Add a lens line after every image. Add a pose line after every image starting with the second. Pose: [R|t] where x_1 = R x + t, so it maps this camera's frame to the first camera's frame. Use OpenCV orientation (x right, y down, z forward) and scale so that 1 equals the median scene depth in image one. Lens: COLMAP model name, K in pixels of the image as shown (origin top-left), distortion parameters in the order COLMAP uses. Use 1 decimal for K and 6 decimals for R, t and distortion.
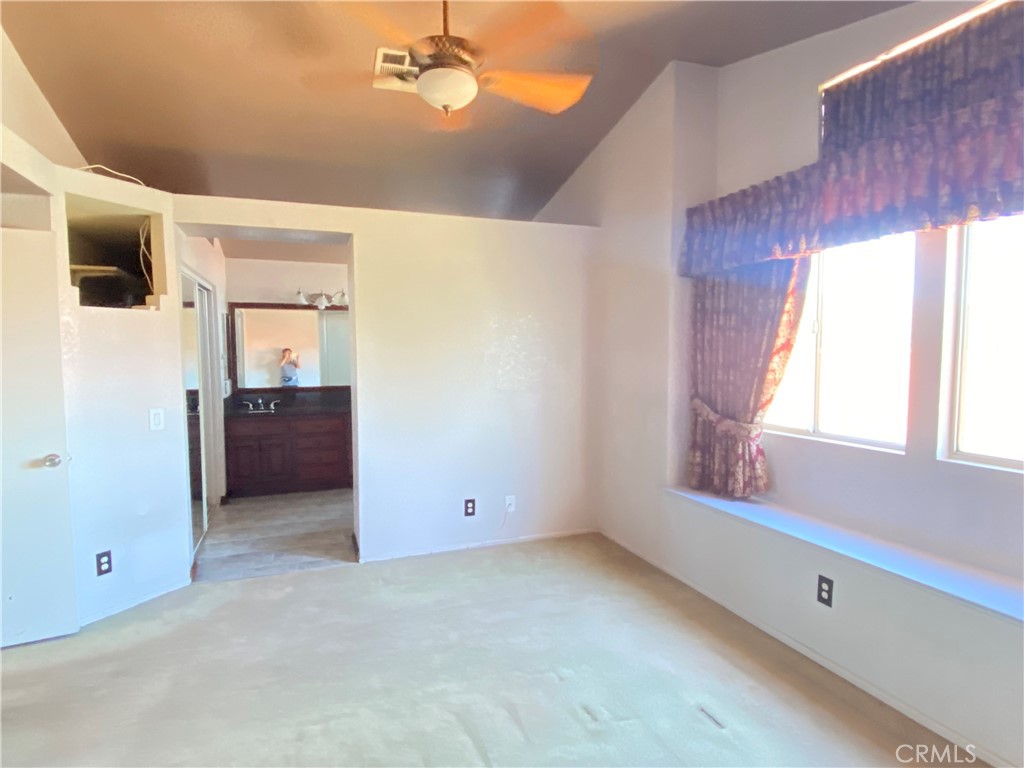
lens RADIAL K [[586.3, 0, 513.0], [0, 586.3, 390.7], [0, 0, 1]] dist [0.011900, -0.022994]
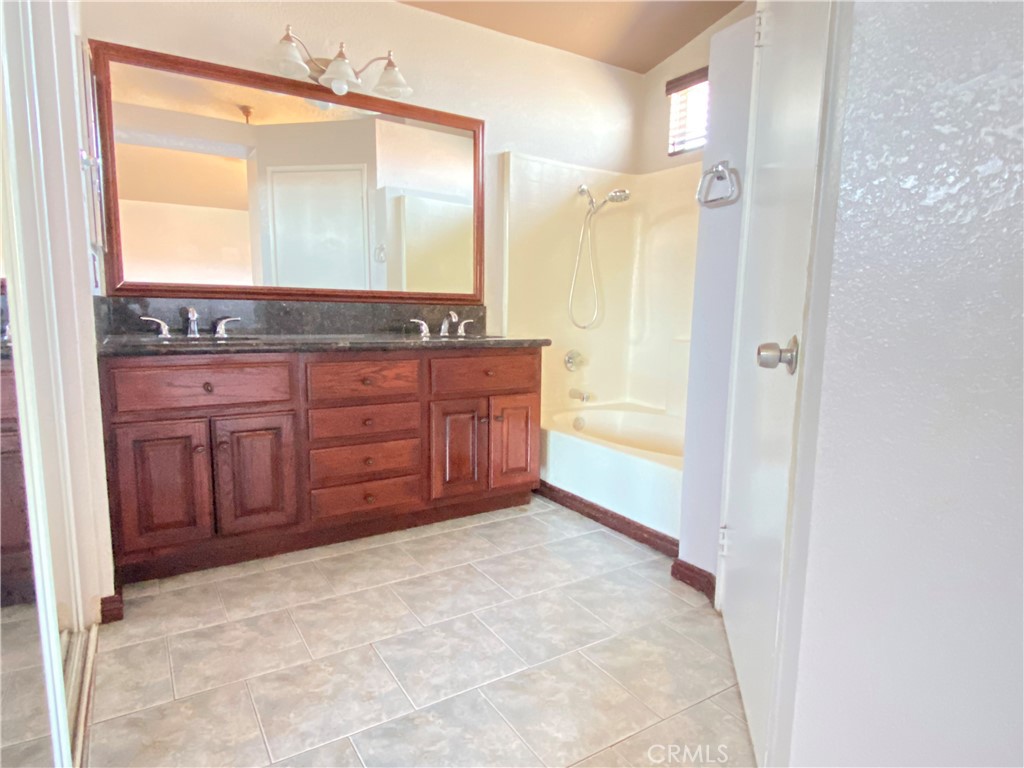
lens RADIAL K [[586.3, 0, 505.1], [0, 586.3, 389.4], [0, 0, 1]] dist [0.011900, -0.022994]
pose [[0.980089, -0.008933, 0.198357, -0.544090], [-0.005862, 0.997250, 0.073878, 0.064211], [-0.198471, -0.073569, 0.977342, 1.032143]]
